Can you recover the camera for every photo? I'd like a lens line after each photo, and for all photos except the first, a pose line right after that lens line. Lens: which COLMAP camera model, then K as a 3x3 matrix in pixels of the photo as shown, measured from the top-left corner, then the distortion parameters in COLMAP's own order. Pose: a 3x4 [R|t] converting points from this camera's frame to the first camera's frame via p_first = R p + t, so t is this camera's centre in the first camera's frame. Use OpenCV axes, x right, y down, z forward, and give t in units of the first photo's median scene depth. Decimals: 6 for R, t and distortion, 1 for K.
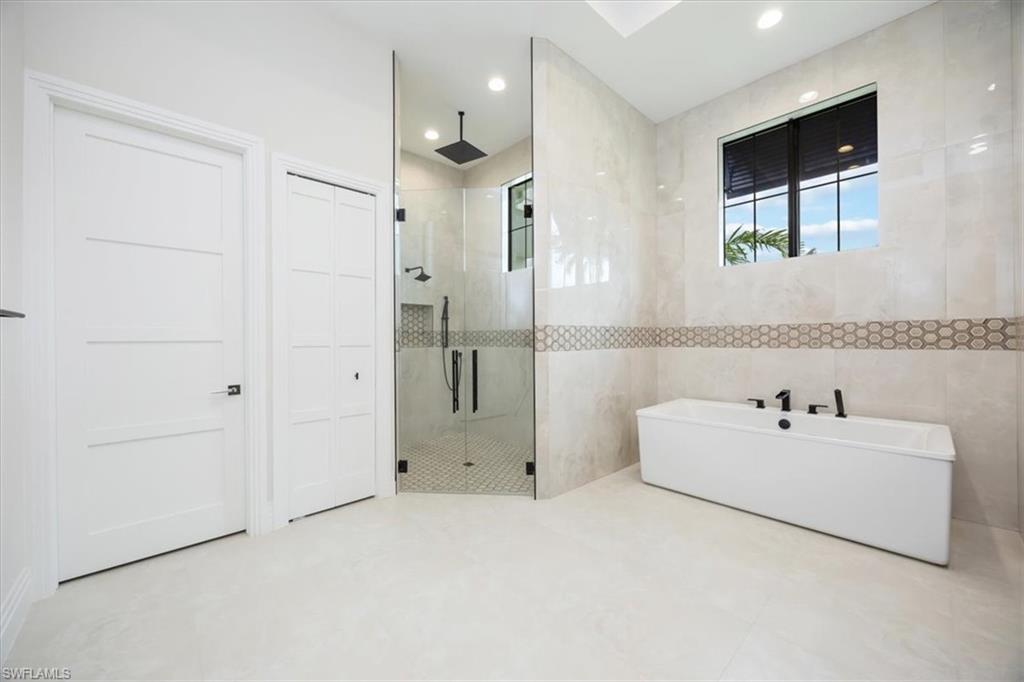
lens RADIAL K [[390.4, 0, 511.9], [0, 390.4, 340.2], [0, 0, 1]] dist [0.001889, 0.000458]
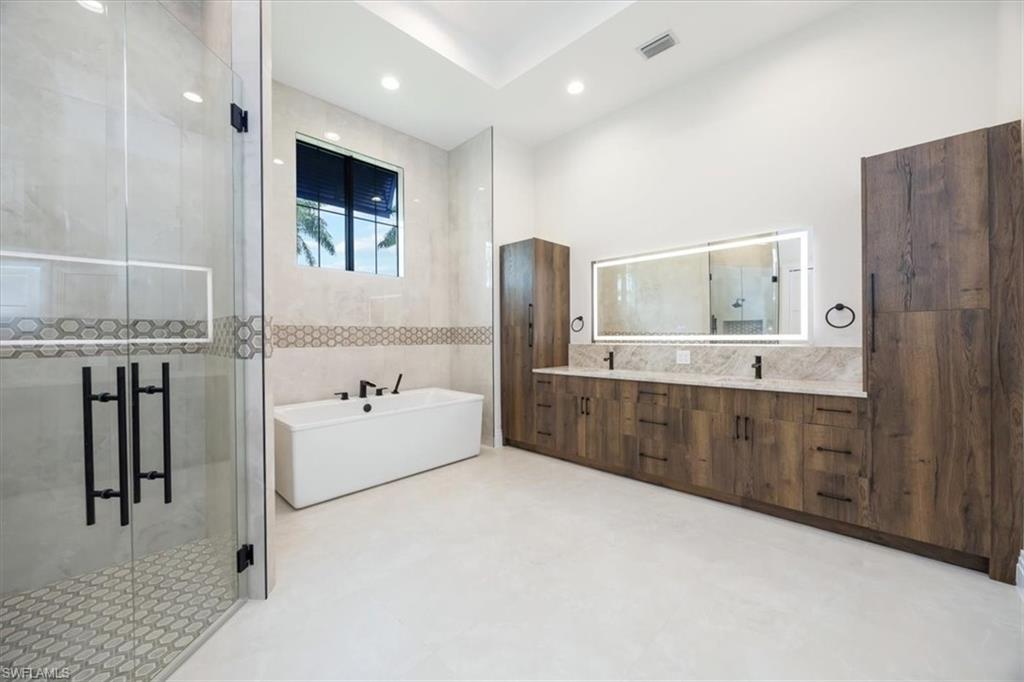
lens RADIAL K [[390.4, 0, 511.4], [0, 390.4, 339.5], [0, 0, 1]] dist [0.001889, 0.000458]
pose [[-0.045674, -0.001222, 0.998956, -0.544750], [0.007593, 0.999970, 0.001571, 0.001171], [-0.998928, 0.007656, -0.045663, 0.602102]]
